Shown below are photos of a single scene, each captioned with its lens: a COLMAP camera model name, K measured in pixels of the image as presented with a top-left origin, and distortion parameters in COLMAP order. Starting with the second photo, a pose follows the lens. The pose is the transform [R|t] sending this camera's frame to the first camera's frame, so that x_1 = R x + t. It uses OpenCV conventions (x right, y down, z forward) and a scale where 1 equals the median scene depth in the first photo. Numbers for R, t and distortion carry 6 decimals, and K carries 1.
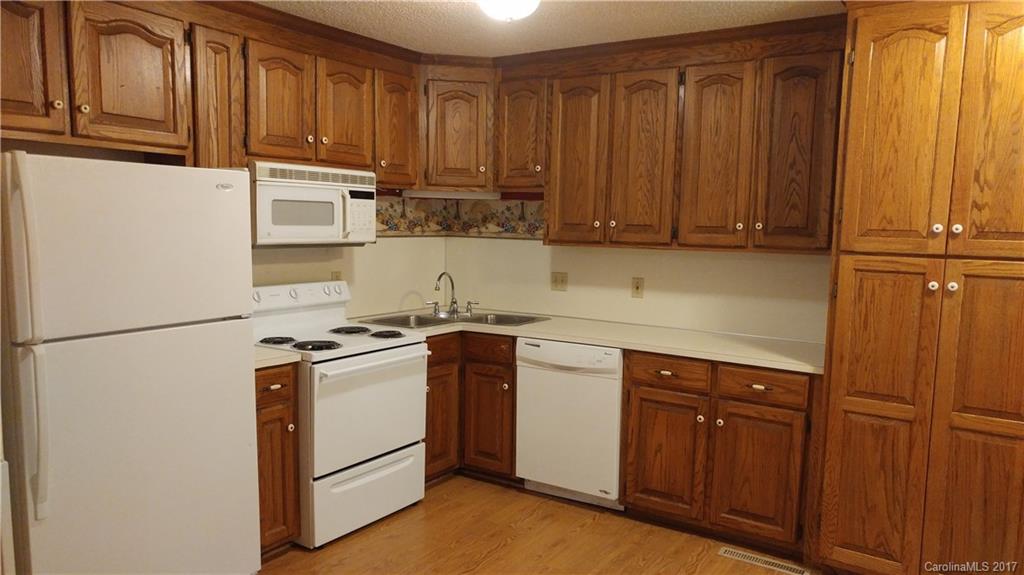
lens RADIAL K [[728.5, 0, 512.0], [0, 728.5, 287.5], [0, 0, 1]] dist [-0.008170, -0.002452]
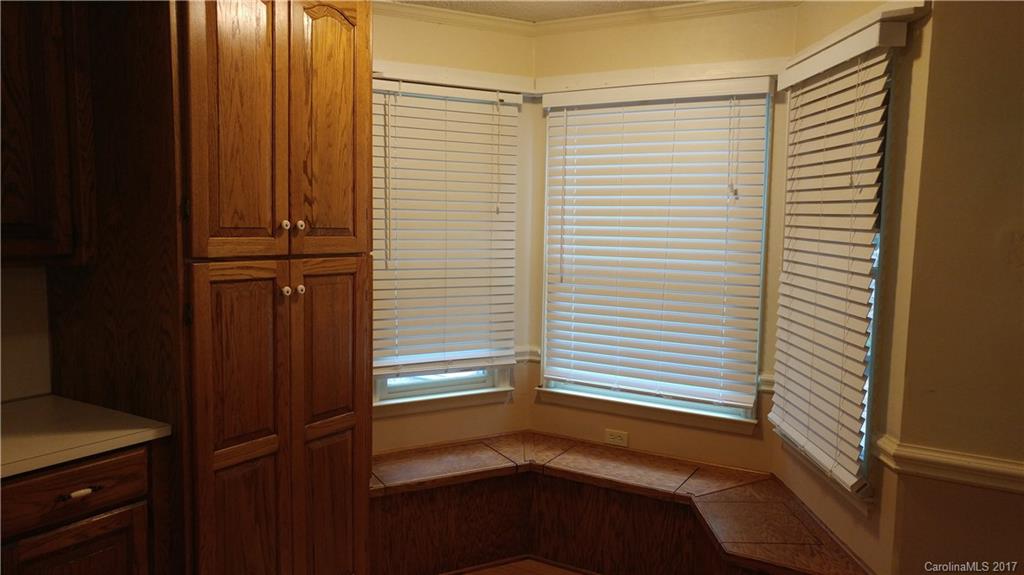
lens RADIAL K [[728.5, 0, 512.0], [0, 728.5, 287.5], [0, 0, 1]] dist [-0.008170, -0.002452]
pose [[-0.043561, -0.106113, 0.993399, -0.291931], [0.073938, 0.991274, 0.109129, -0.080641], [-0.996311, 0.078204, -0.035335, 0.750892]]
